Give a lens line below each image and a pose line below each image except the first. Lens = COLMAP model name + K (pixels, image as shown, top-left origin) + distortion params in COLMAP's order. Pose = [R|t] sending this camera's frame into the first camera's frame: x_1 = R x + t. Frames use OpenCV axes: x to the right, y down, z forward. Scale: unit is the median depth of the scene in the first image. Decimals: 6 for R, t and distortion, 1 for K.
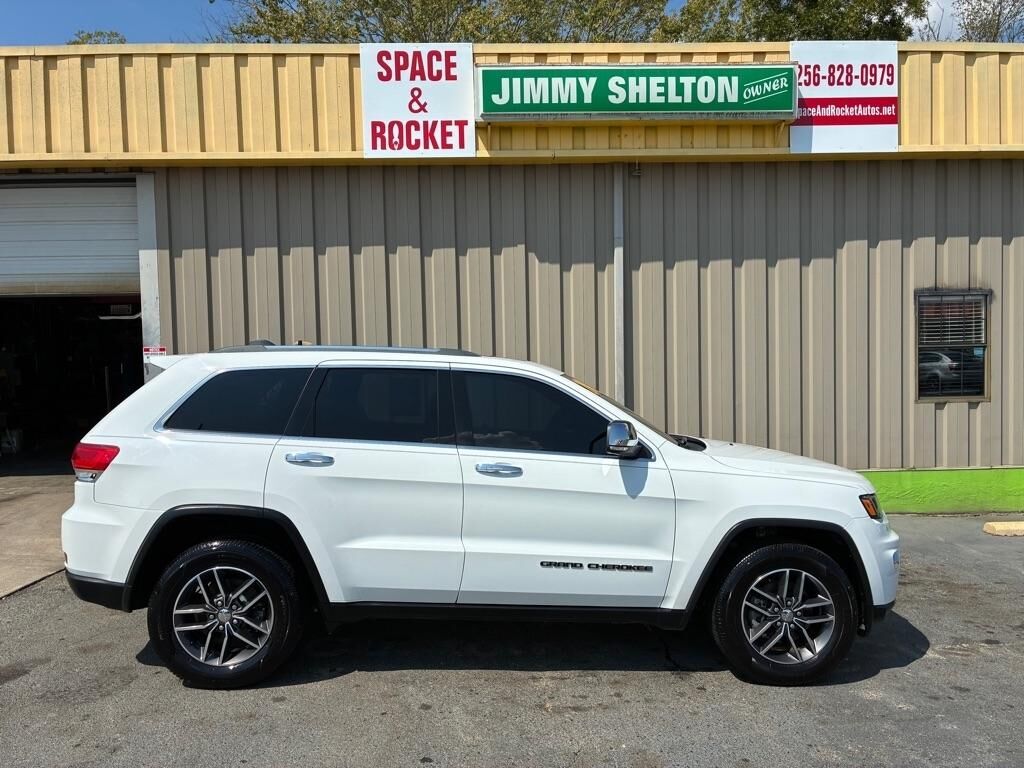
lens RADIAL K [[774.5, 0, 515.4], [0, 774.5, 375.1], [0, 0, 1]] dist [0.008809, 0.003448]
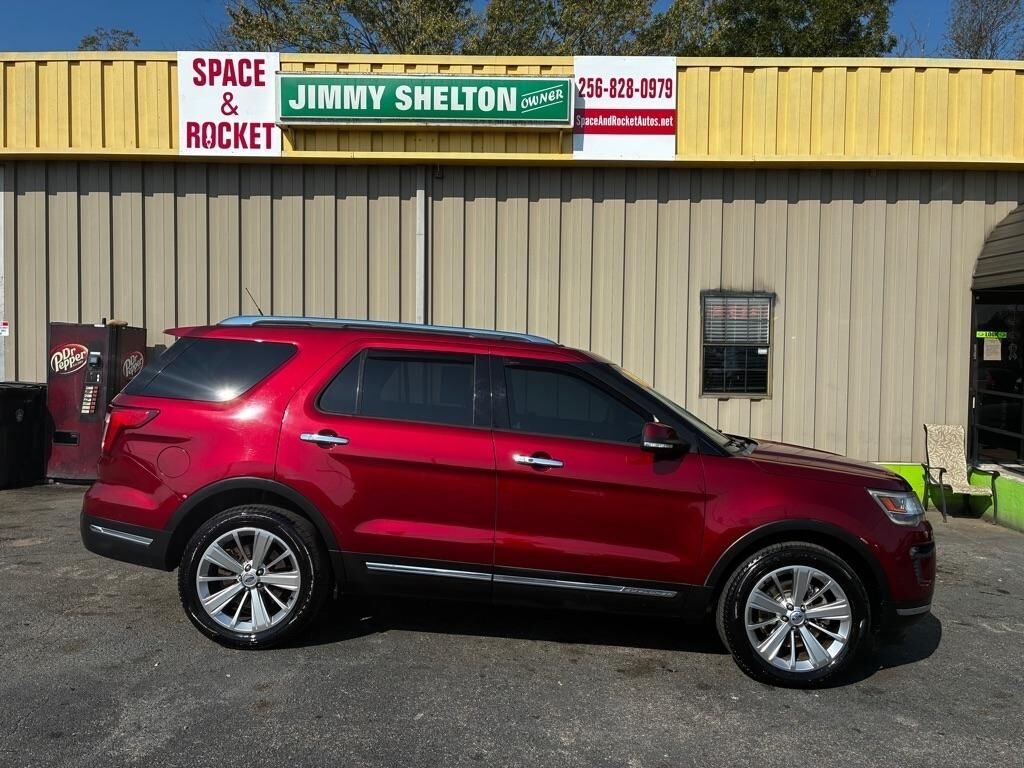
lens RADIAL K [[775.5, 0, 515.8], [0, 775.5, 371.5], [0, 0, 1]] dist [0.015059, -0.007214]
pose [[0.997978, 0.035346, -0.052828, 0.351043], [-0.035745, 0.999339, -0.006626, 0.017510], [0.052559, 0.008501, 0.998582, -0.076115]]
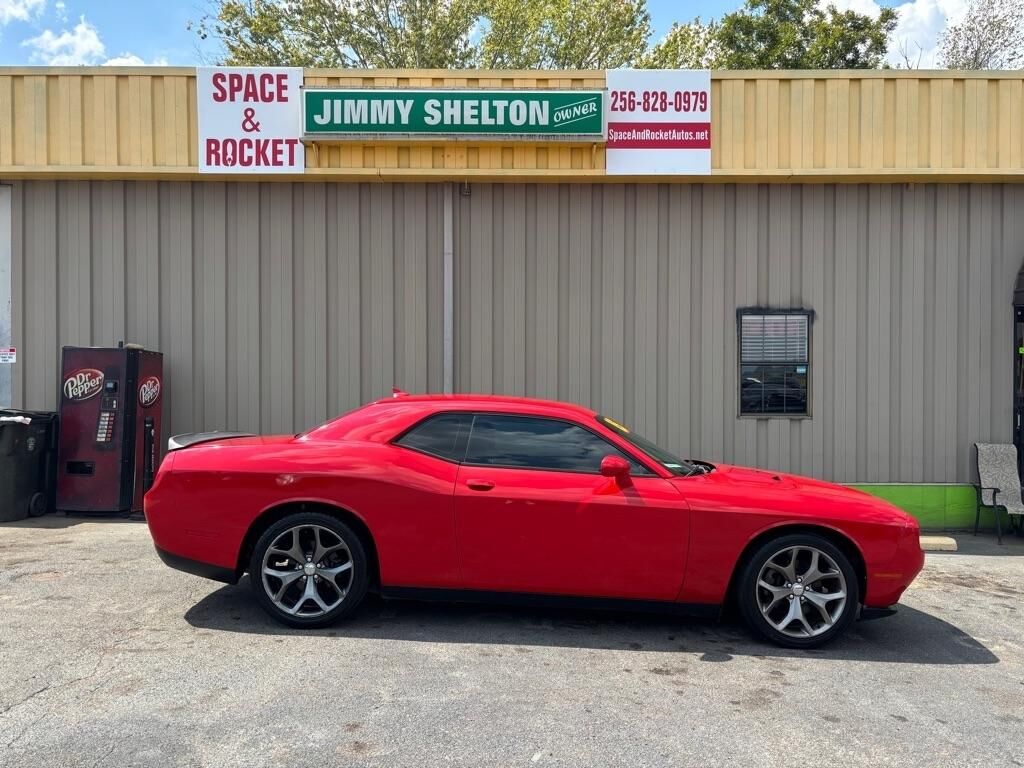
lens RADIAL K [[776.2, 0, 517.7], [0, 776.2, 384.0], [0, 0, 1]] dist [0.009446, 0.005650]
pose [[0.999111, 0.022351, -0.035738, 0.285988], [-0.023647, 0.999062, -0.036268, 0.037128], [0.034894, 0.037081, 0.998703, -0.038272]]
